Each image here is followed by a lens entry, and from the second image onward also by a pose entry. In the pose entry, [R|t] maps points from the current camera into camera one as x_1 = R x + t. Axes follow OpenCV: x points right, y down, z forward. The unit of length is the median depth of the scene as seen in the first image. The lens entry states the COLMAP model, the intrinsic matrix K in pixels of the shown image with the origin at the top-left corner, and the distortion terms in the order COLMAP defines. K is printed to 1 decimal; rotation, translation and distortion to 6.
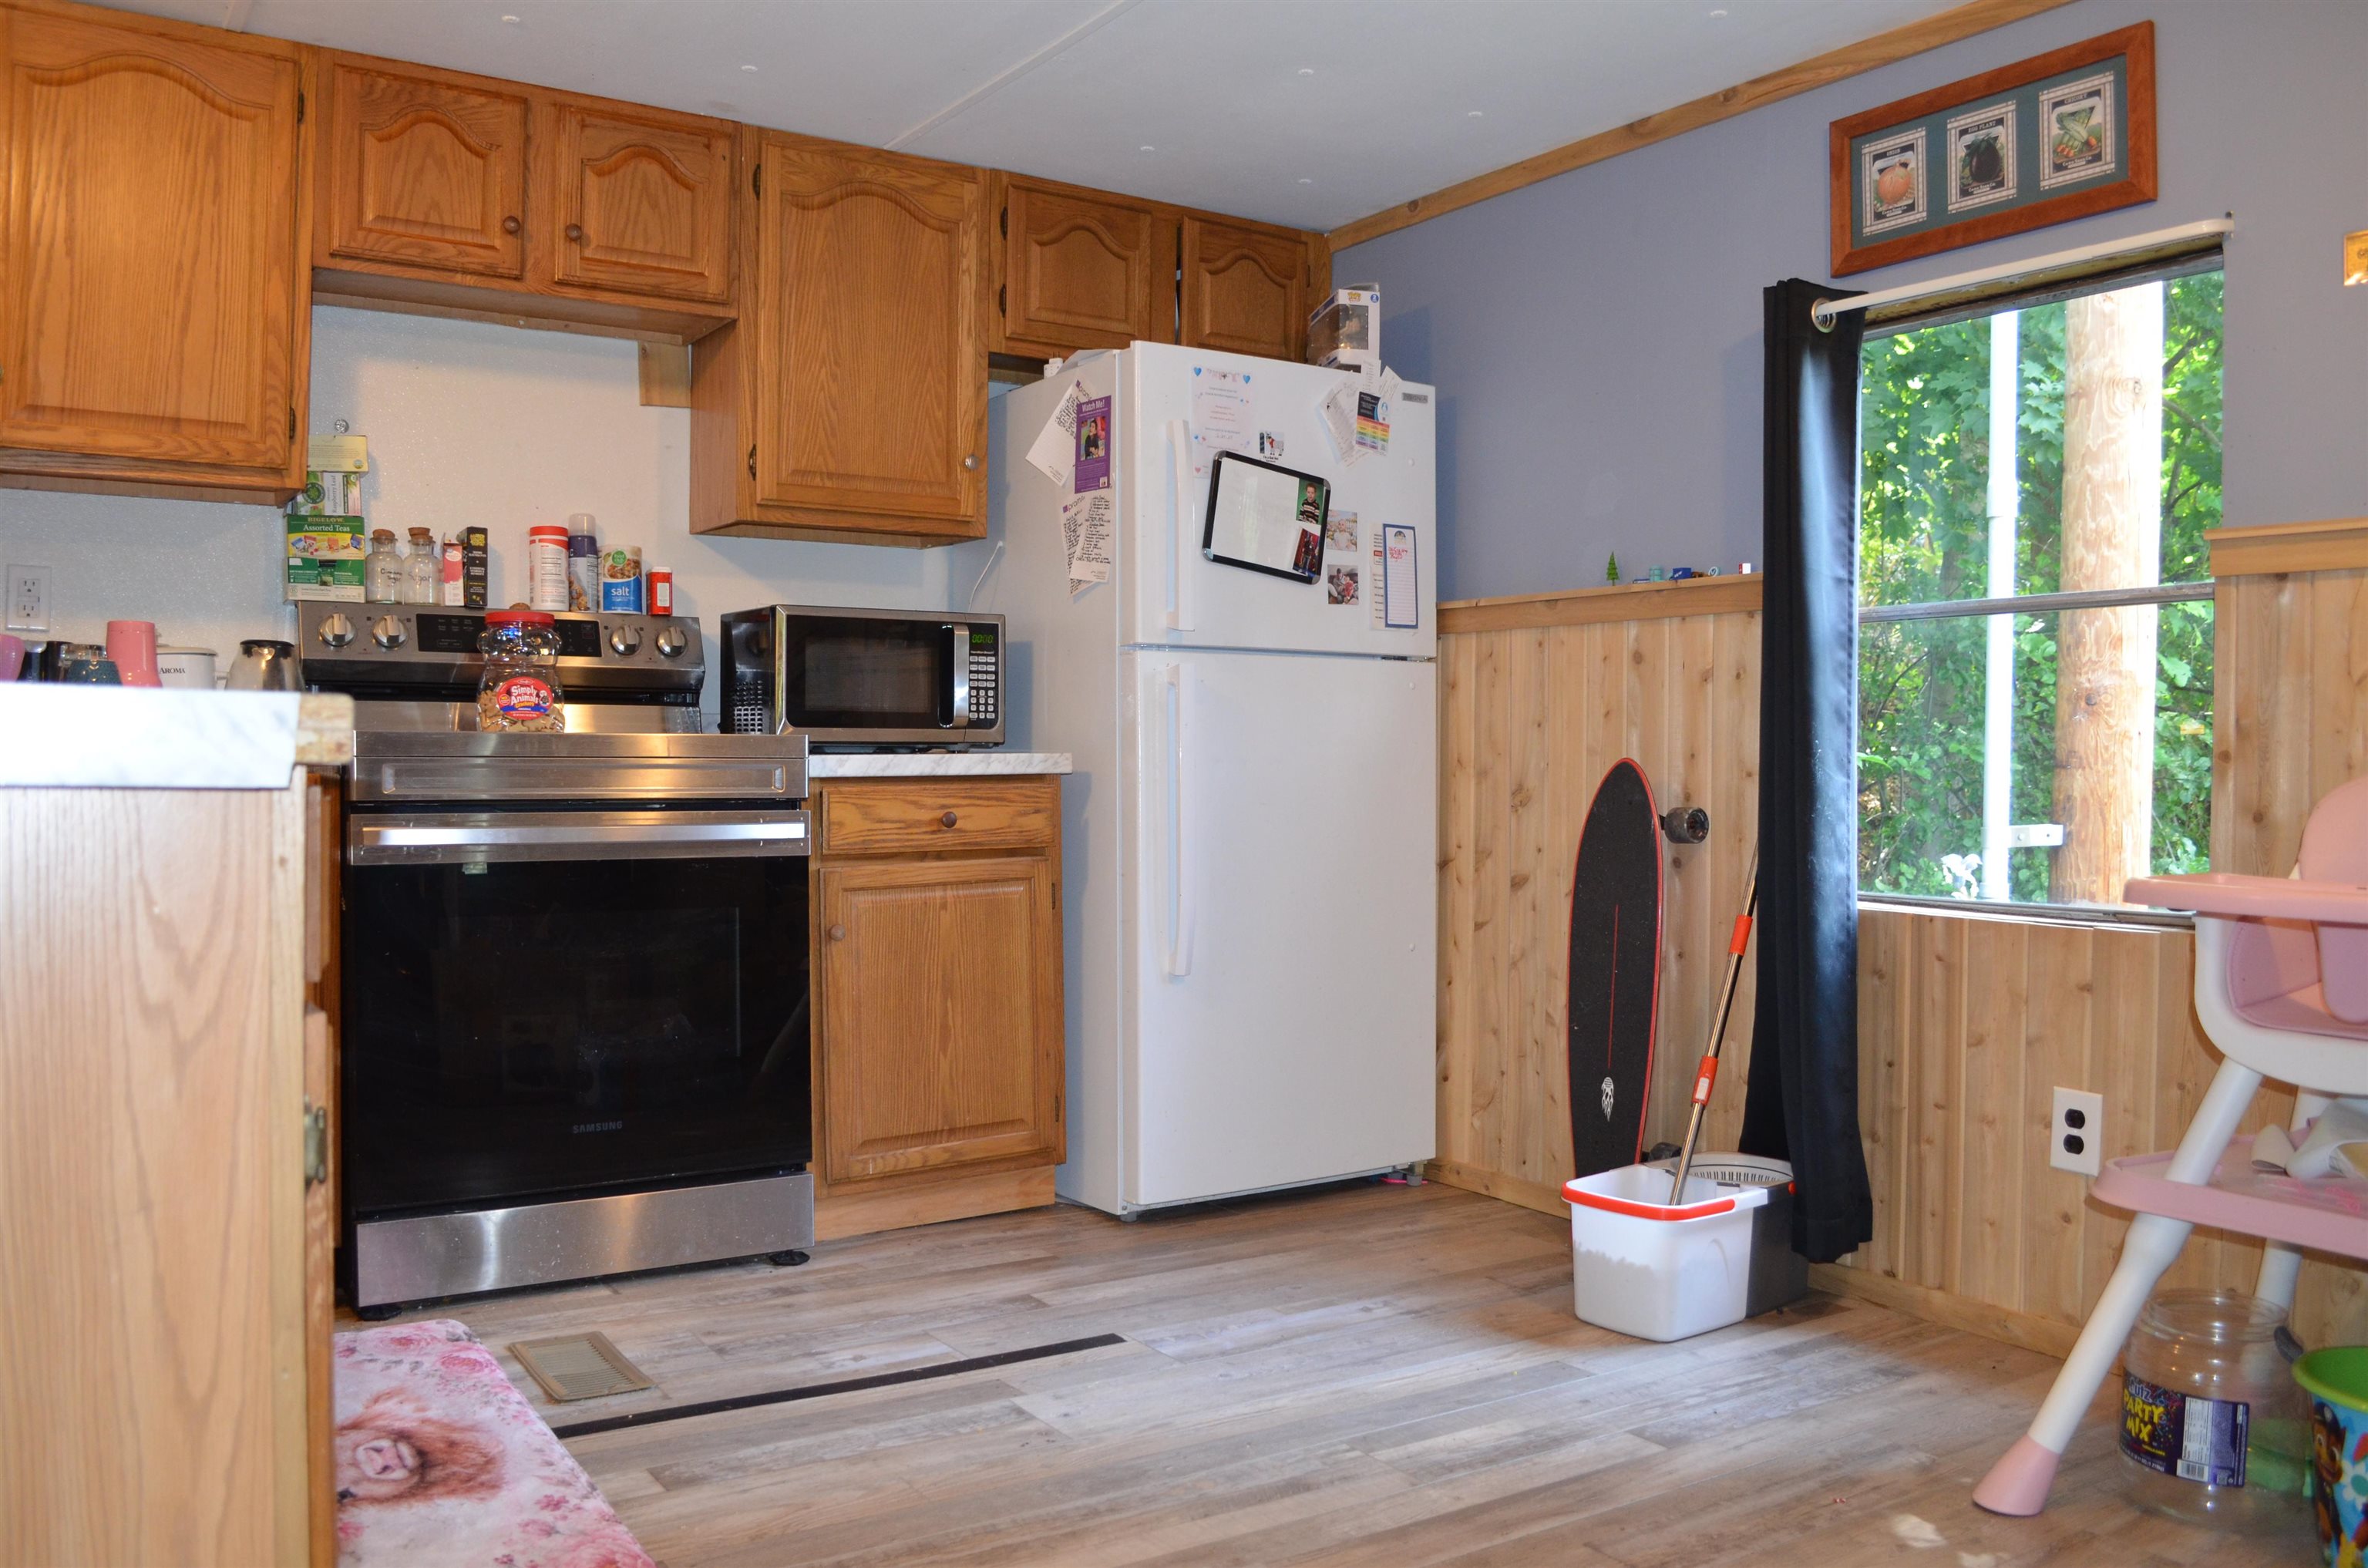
lens RADIAL K [[1874.3, 0, 1184.0], [0, 1874.3, 784.0], [0, 0, 1]] dist [-0.084458, 0.014377]
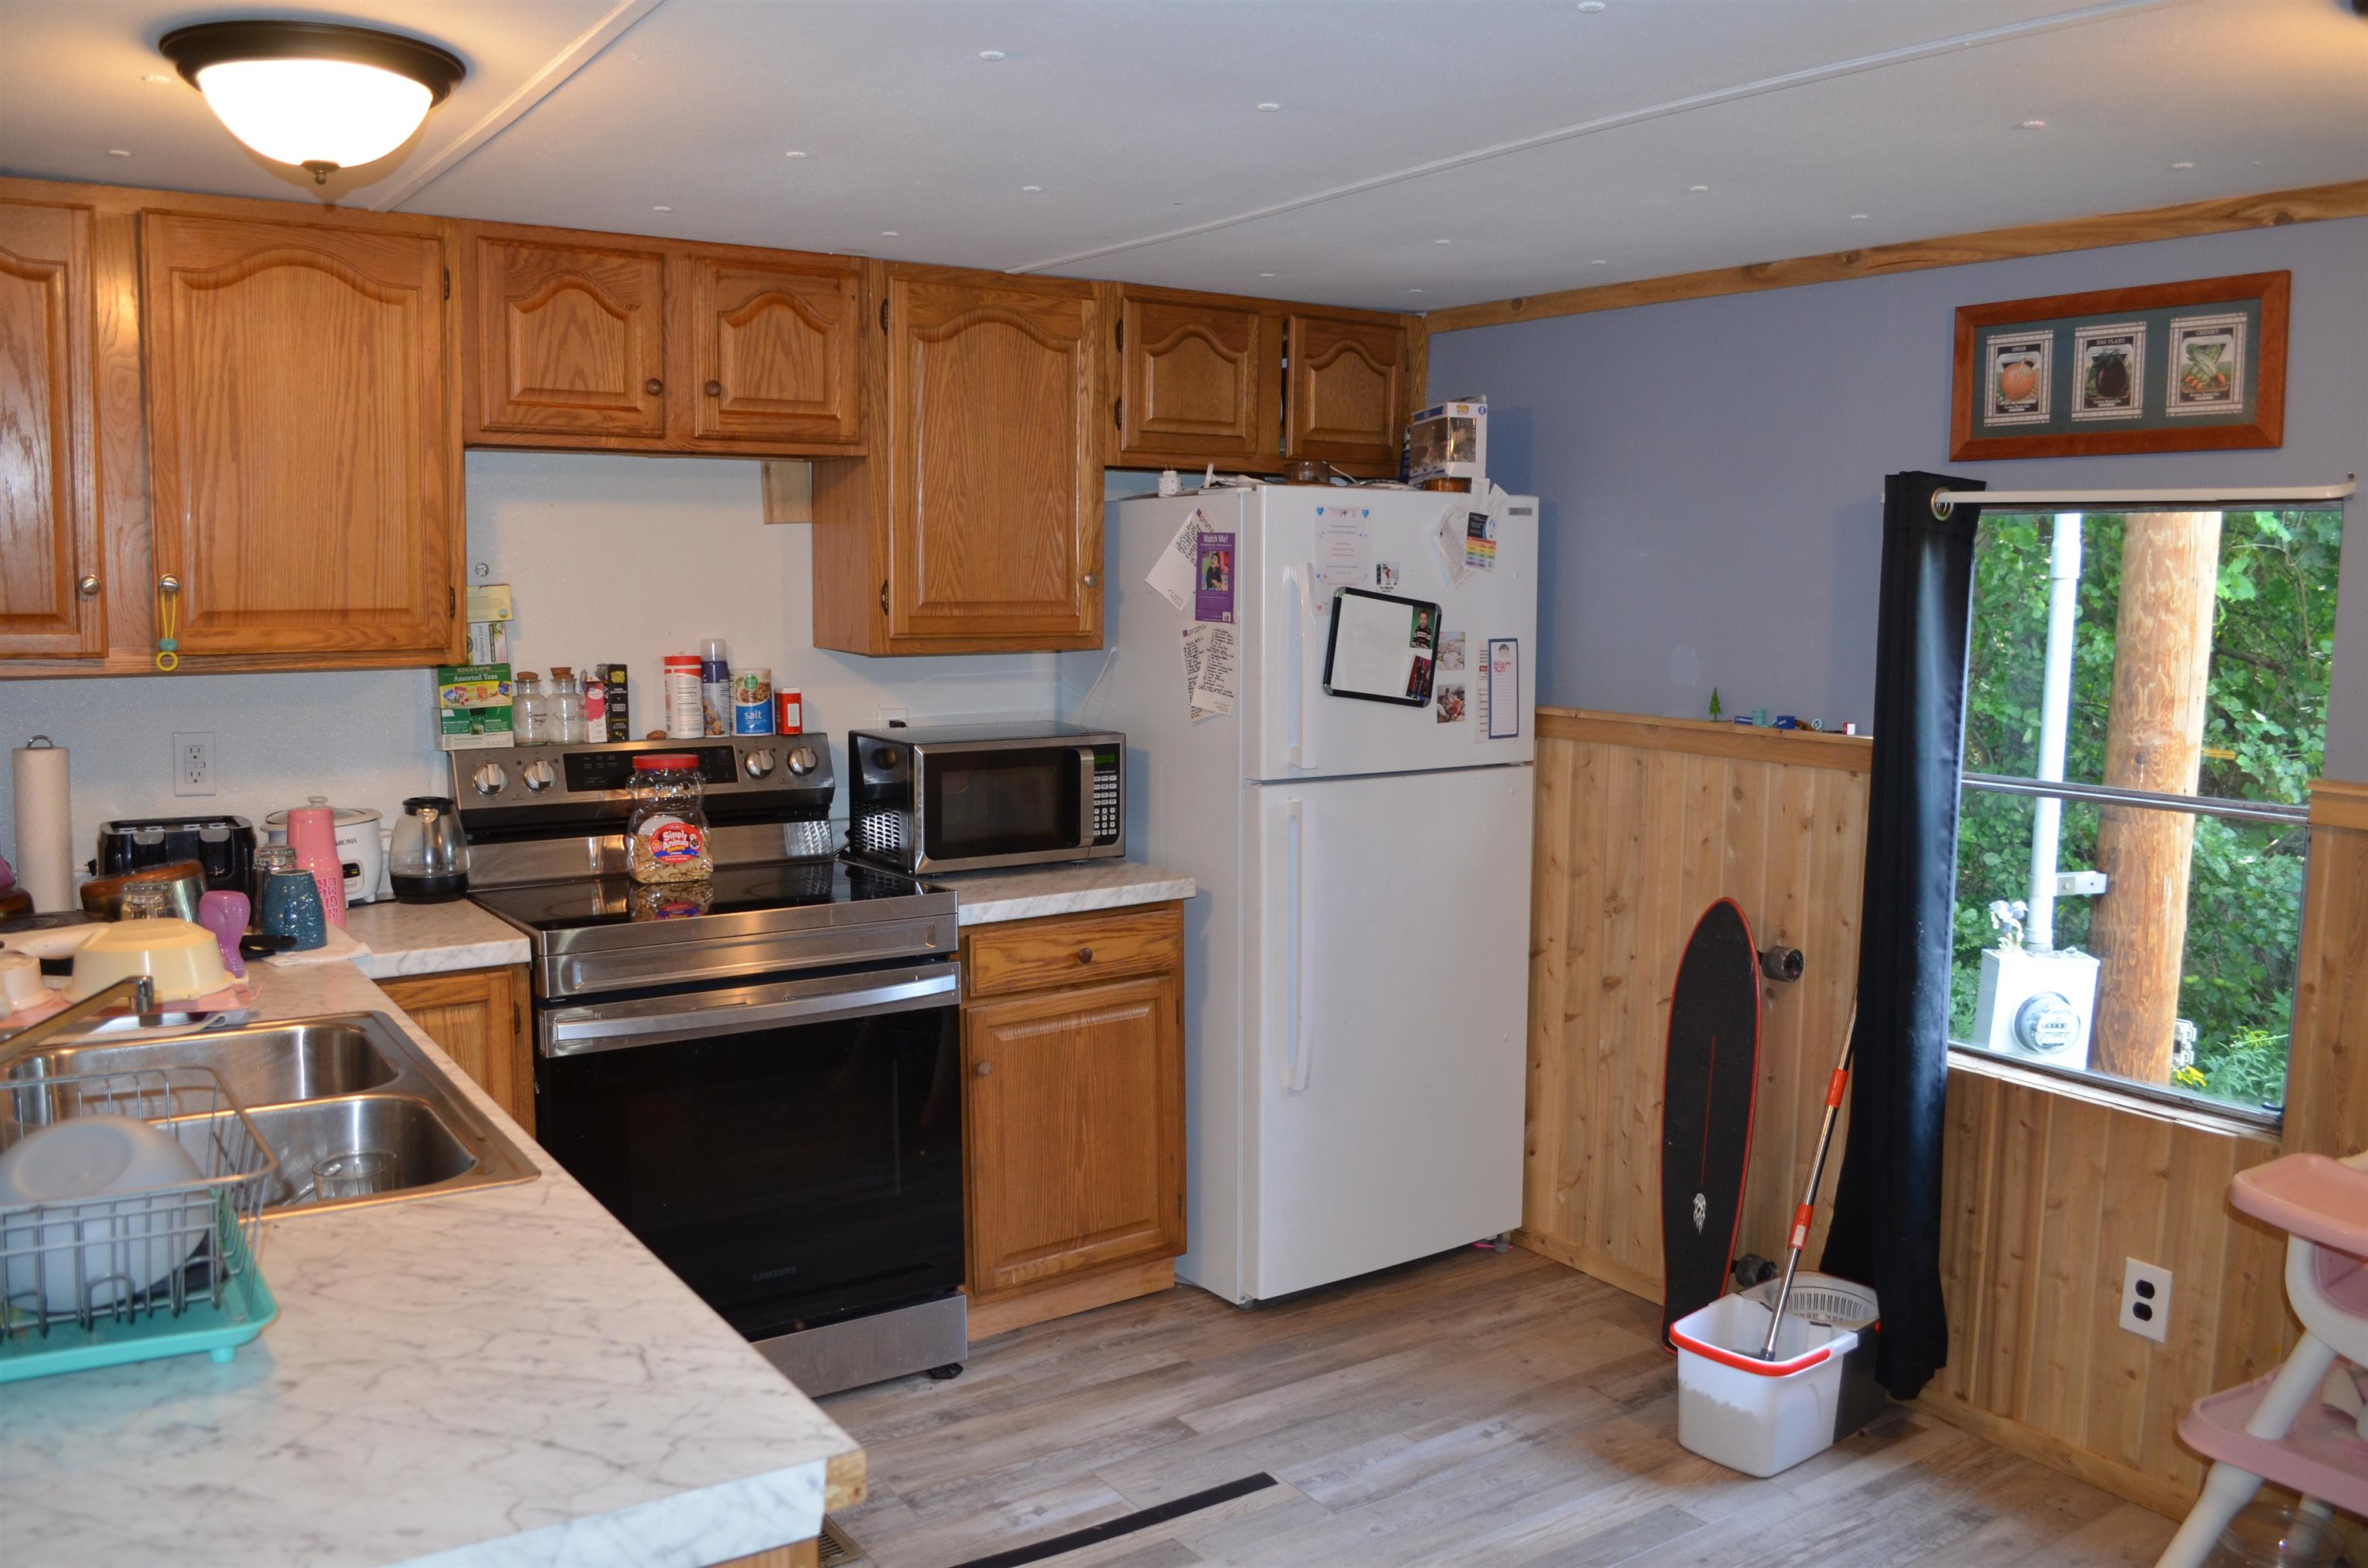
lens RADIAL K [[1874.3, 0, 1184.0], [0, 1874.3, 784.0], [0, 0, 1]] dist [-0.084458, 0.014377]
pose [[0.999902, 0.001813, 0.013848, -0.085691], [-0.003224, 0.994722, 0.102557, -0.186555], [-0.013589, -0.102592, 0.994631, -0.036804]]
